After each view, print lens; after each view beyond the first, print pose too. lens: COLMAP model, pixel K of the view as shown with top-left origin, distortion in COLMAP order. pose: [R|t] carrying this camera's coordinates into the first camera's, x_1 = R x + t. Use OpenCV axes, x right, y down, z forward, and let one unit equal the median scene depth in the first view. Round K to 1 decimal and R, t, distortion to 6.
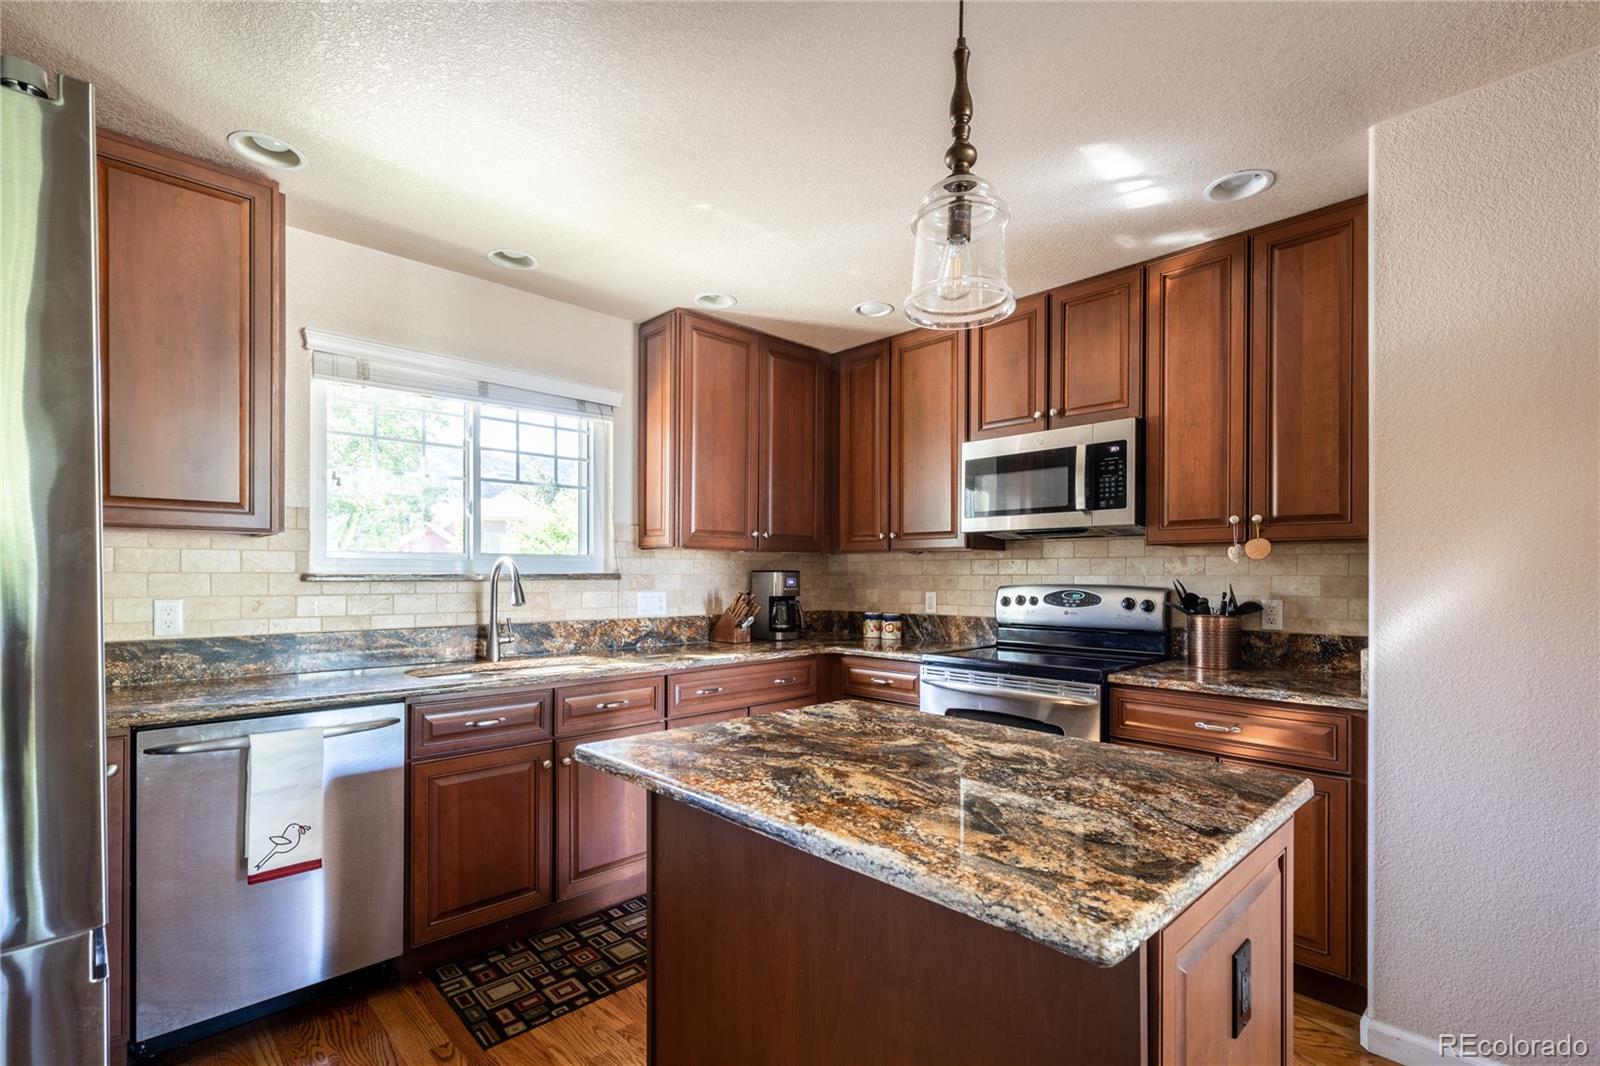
lens RADIAL K [[722.1, 0, 786.8], [0, 722.1, 580.4], [0, 0, 1]] dist [0.001272, 0.000292]
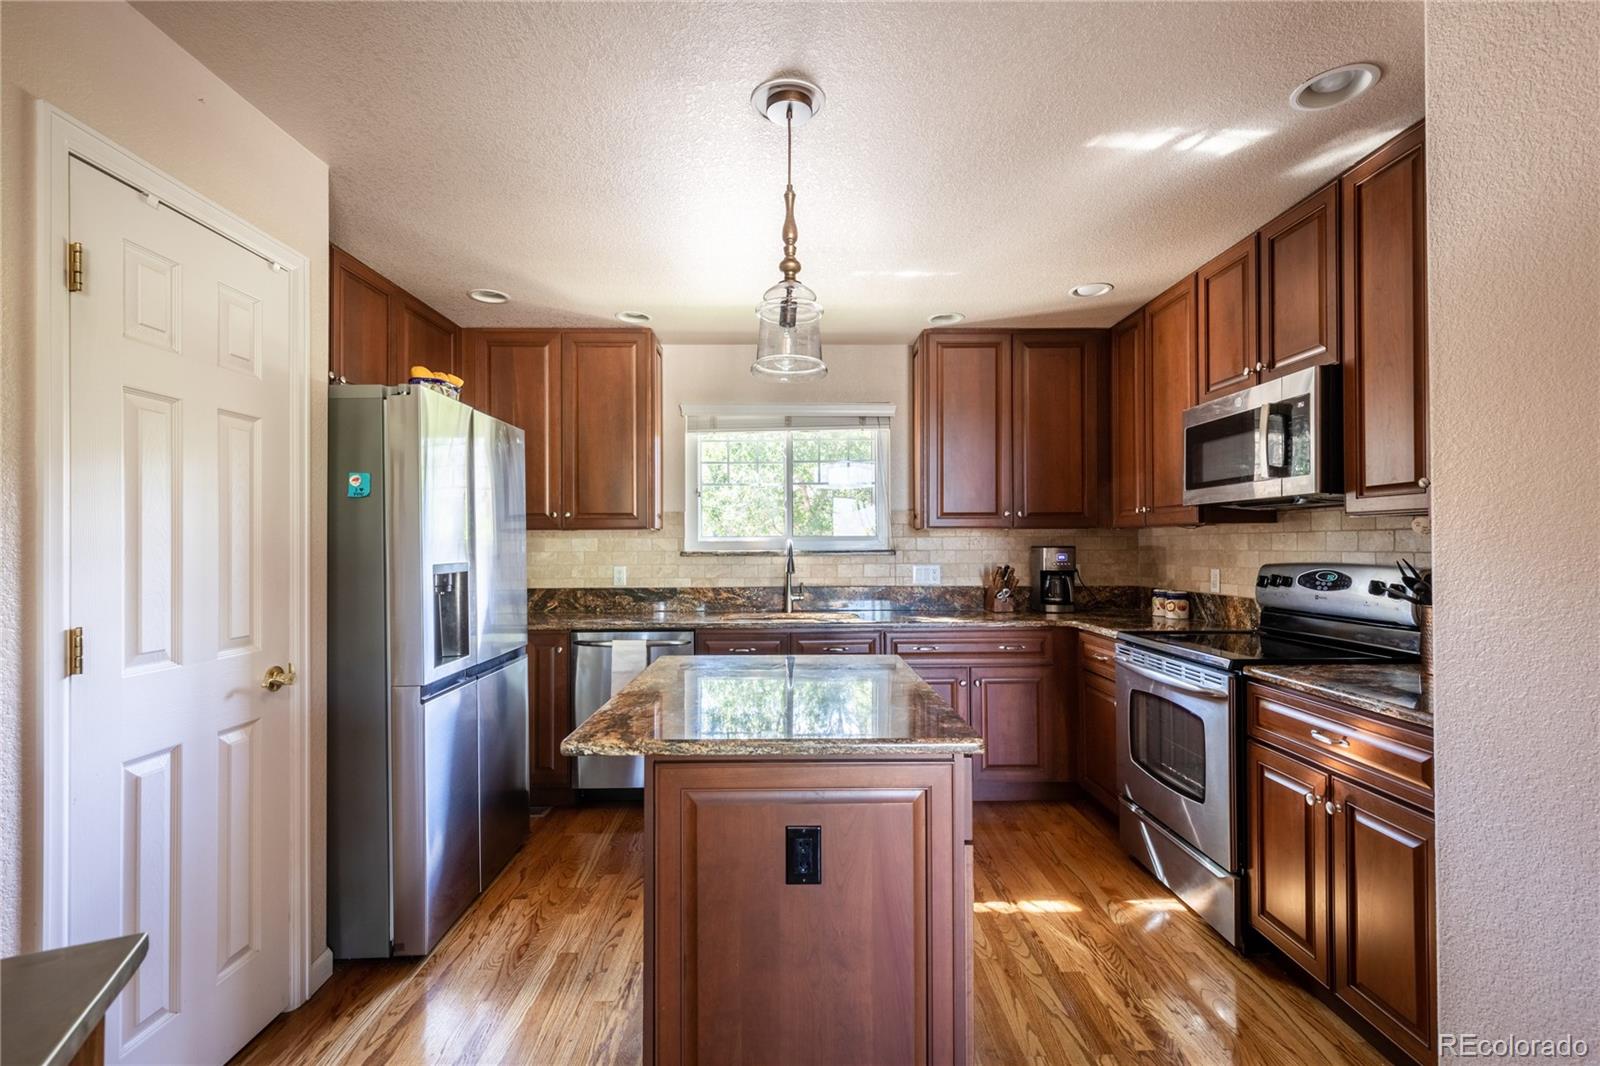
lens RADIAL K [[722.1, 0, 796.4], [0, 722.1, 538.3], [0, 0, 1]] dist [0.001272, 0.000292]
pose [[0.726983, -0.011813, -0.686554, 0.496333], [0.001309, 0.999874, -0.015818, -0.009899], [0.686655, 0.010600, 0.726906, -0.019173]]
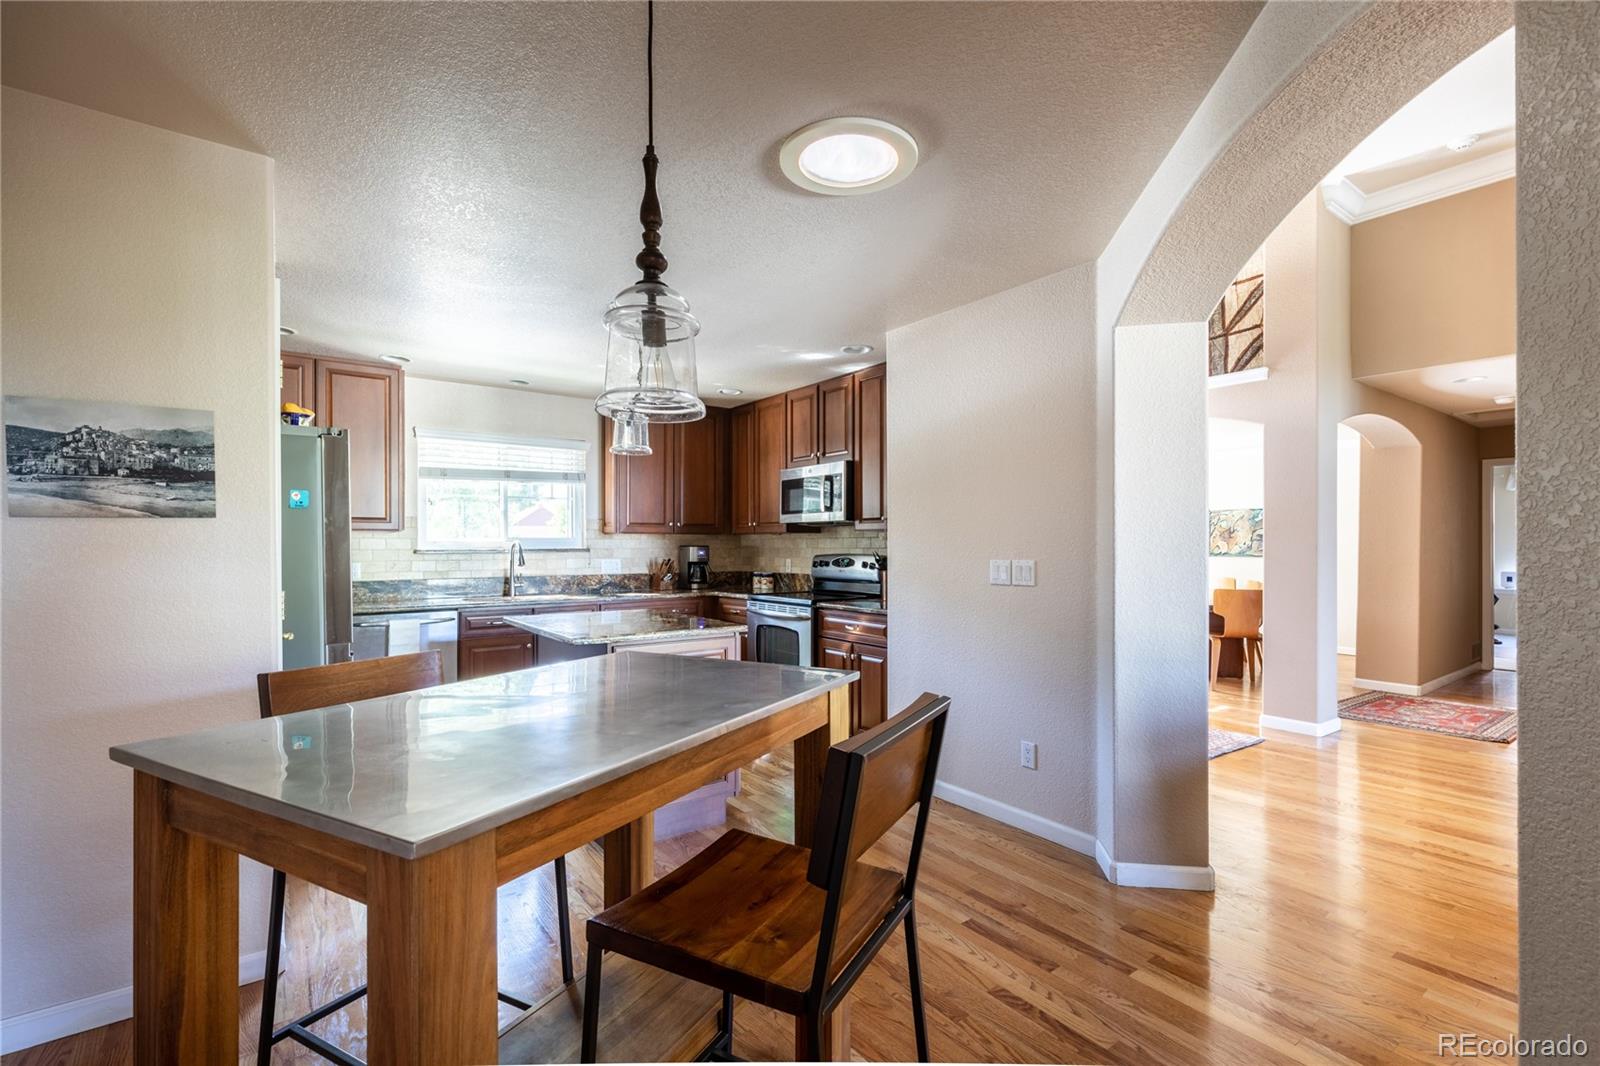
lens RADIAL K [[722.1, 0, 802.0], [0, 722.1, 549.5], [0, 0, 1]] dist [0.001272, 0.000292]
pose [[0.991533, -0.003833, -0.129801, 0.489883], [0.003811, 0.999993, -0.000421, -0.003882], [0.129801, -0.000077, 0.991540, -0.633145]]
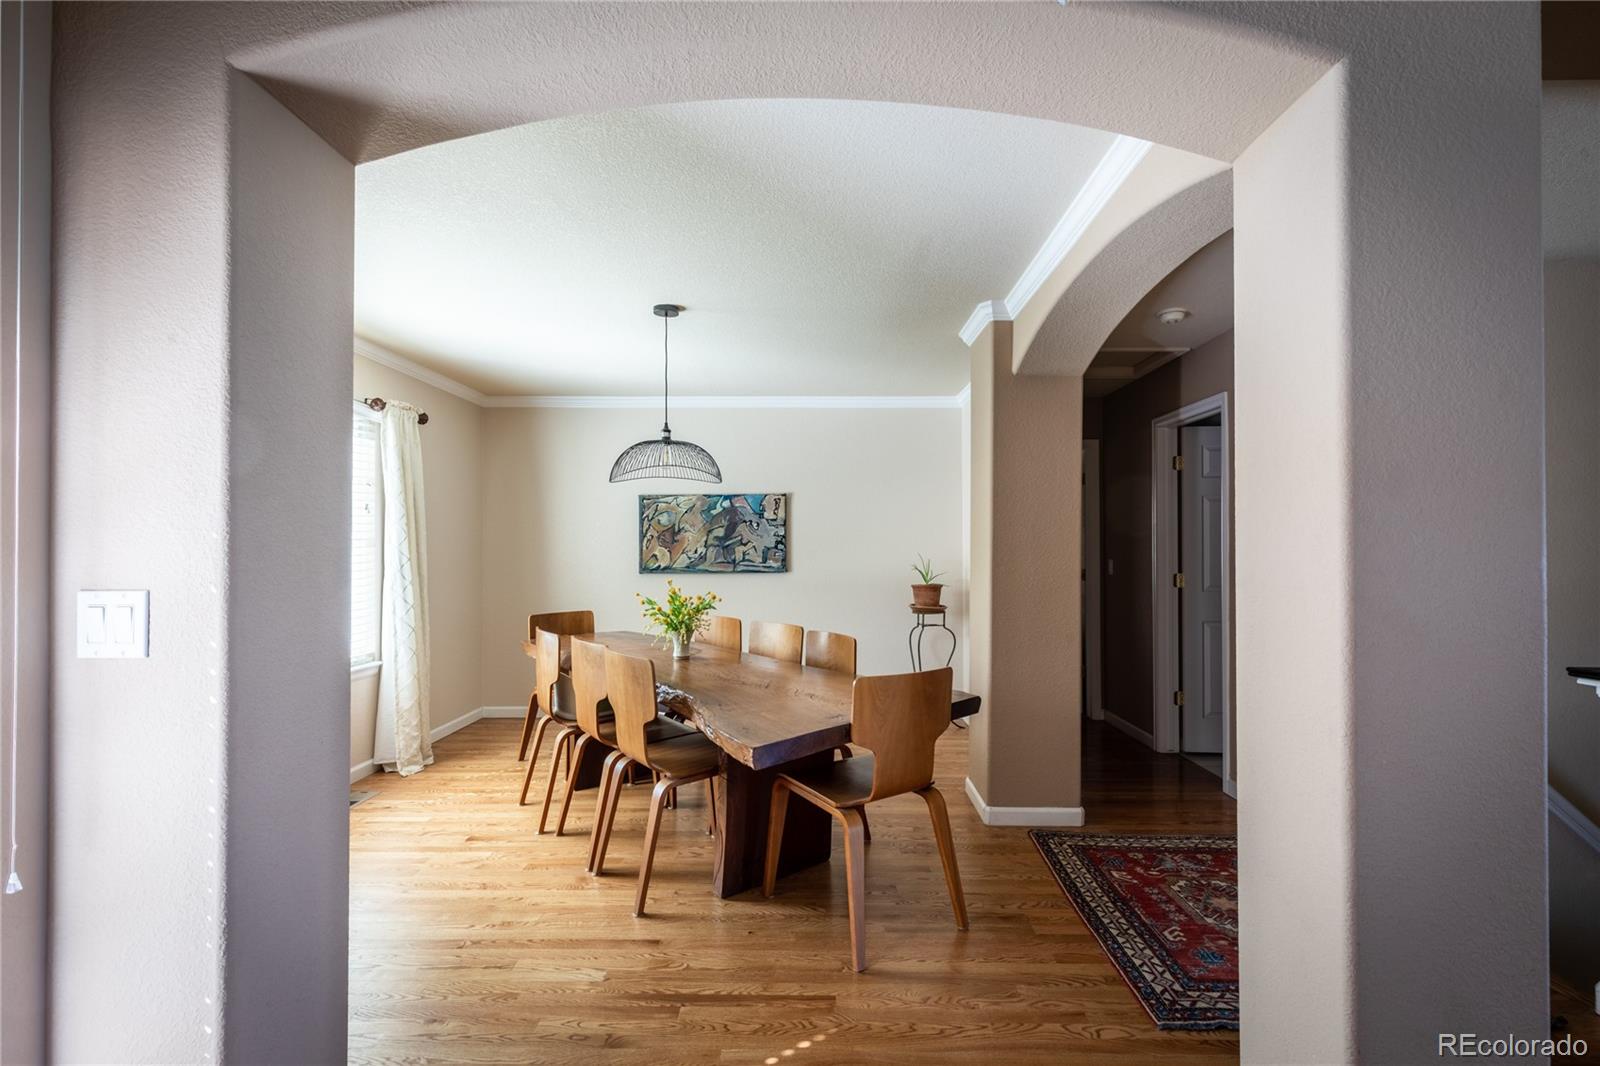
lens RADIAL K [[722.1, 0, 819.1], [0, 722.1, 544.6], [0, 0, 1]] dist [0.001272, 0.000292]
pose [[0.703990, 0.001243, 0.710208, 0.815137], [0.009241, 0.999898, -0.010910, -0.015471], [-0.710149, 0.014244, 0.703907, 0.931291]]
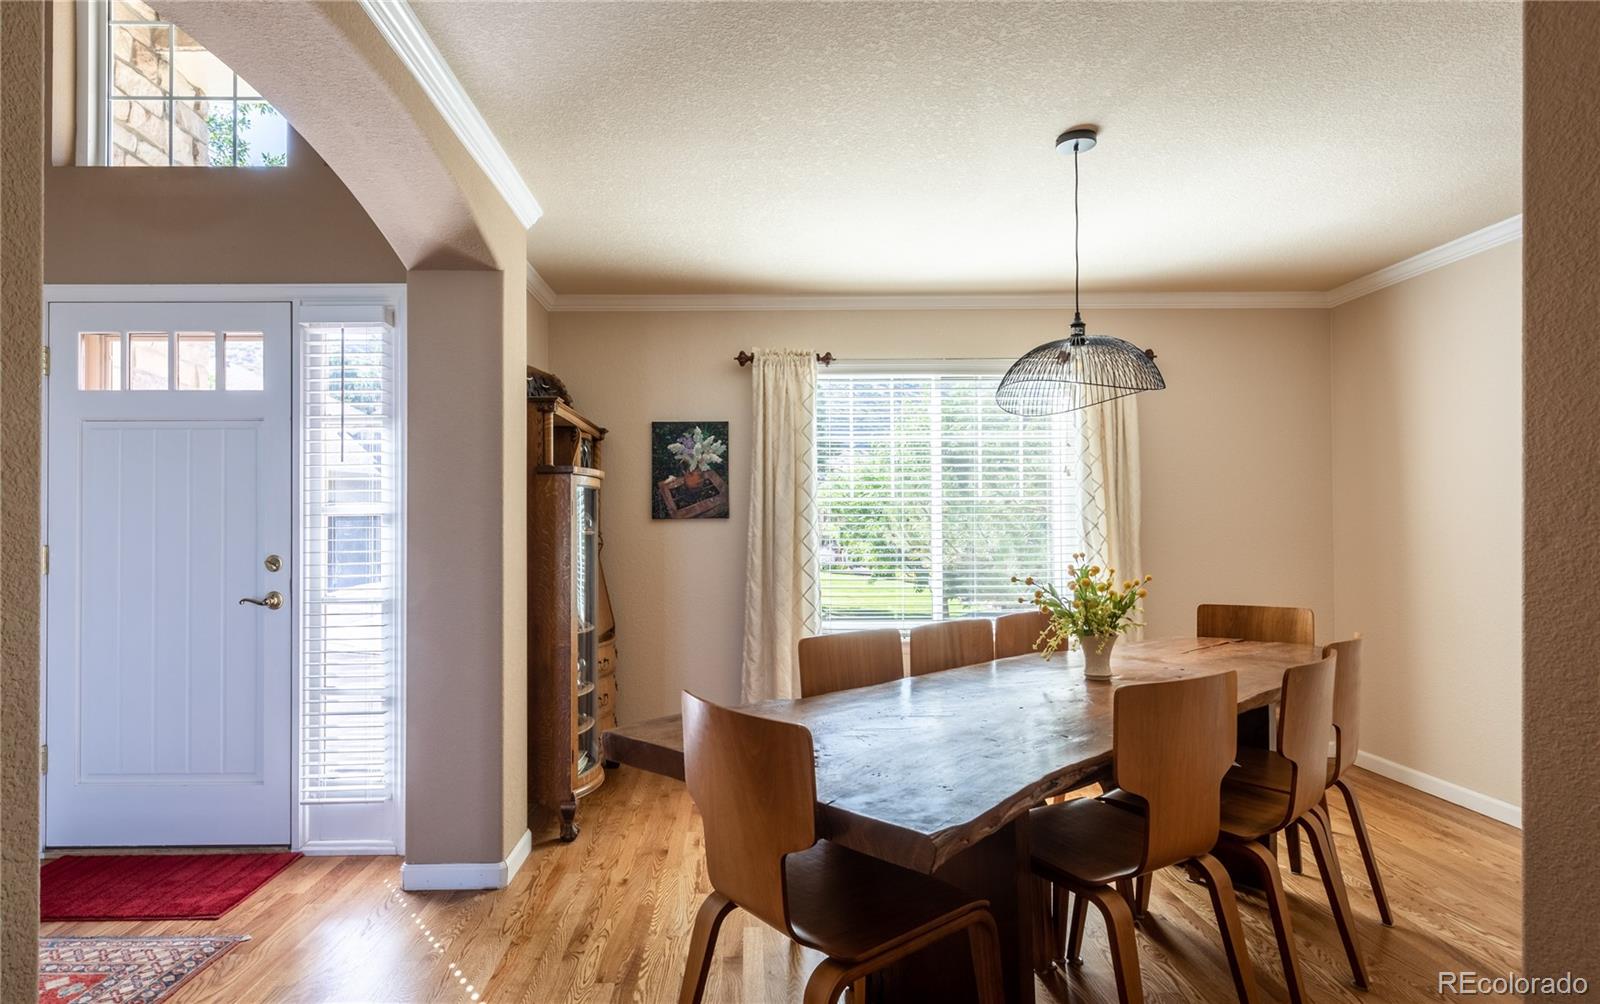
lens RADIAL K [[844.6, 0, 753.2], [0, 844.6, 527.2], [0, 0, 1]] dist [-0.002939, -0.000711]
pose [[0.726582, -0.008744, -0.687024, 1.713851], [0.002453, 0.999946, -0.010133, 0.004692], [0.687075, 0.005677, 0.726564, 1.029176]]
